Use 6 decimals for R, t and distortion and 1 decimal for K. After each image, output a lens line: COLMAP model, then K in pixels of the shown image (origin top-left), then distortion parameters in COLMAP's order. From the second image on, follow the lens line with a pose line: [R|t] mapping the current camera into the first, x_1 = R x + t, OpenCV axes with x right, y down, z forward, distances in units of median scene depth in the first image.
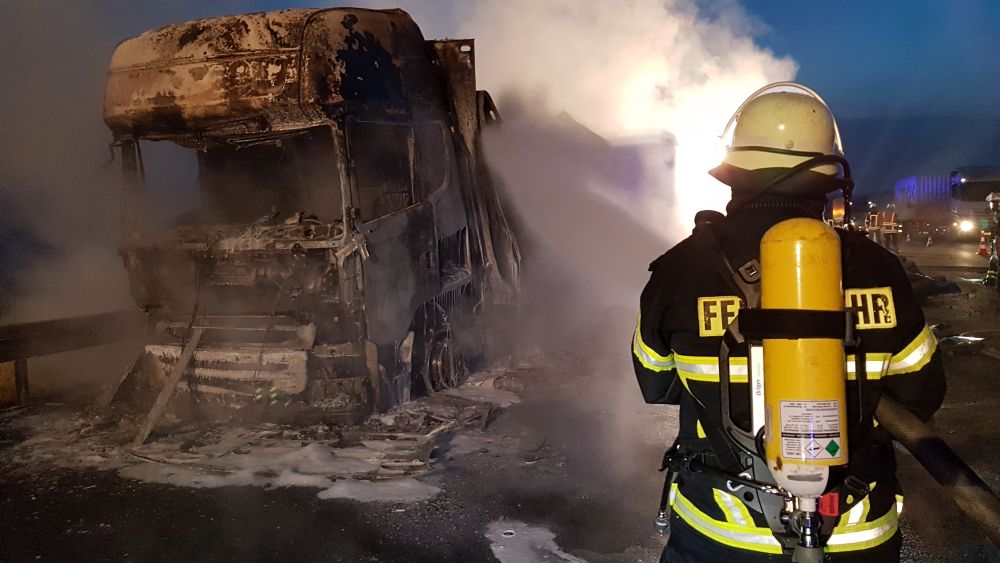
lens RADIAL K [[763.0, 0, 478.4], [0, 763.0, 270.2], [0, 0, 1]] dist [0.000156, -0.005126]
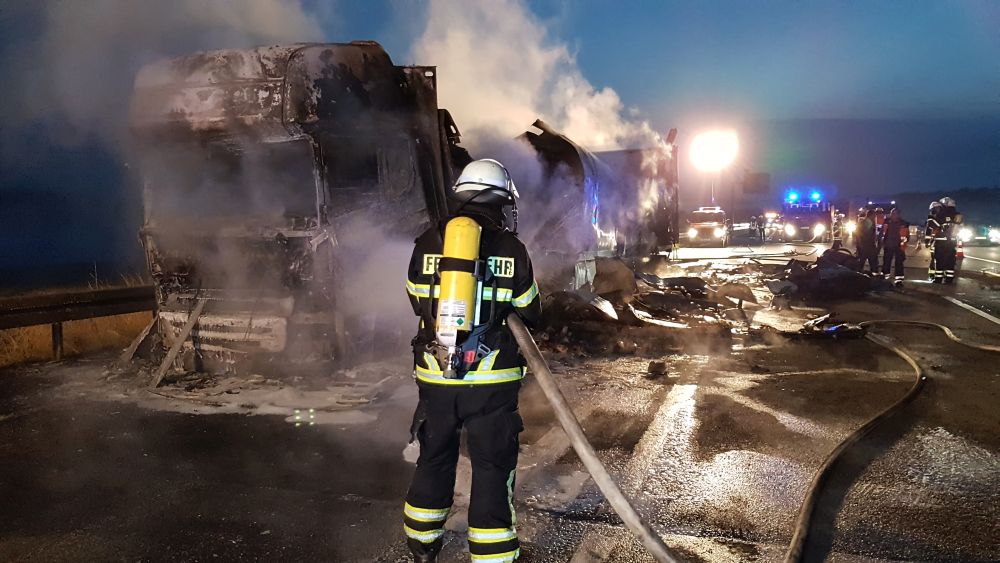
lens RADIAL K [[770.6, 0, 500.0], [0, 770.6, 281.5], [0, 0, 1]] dist [0.001497, 0.004912]
pose [[0.999813, 0.019227, -0.002240, 0.129914], [-0.019187, 0.999675, 0.016764, 0.017426], [0.002561, -0.016717, 0.999857, -0.275179]]
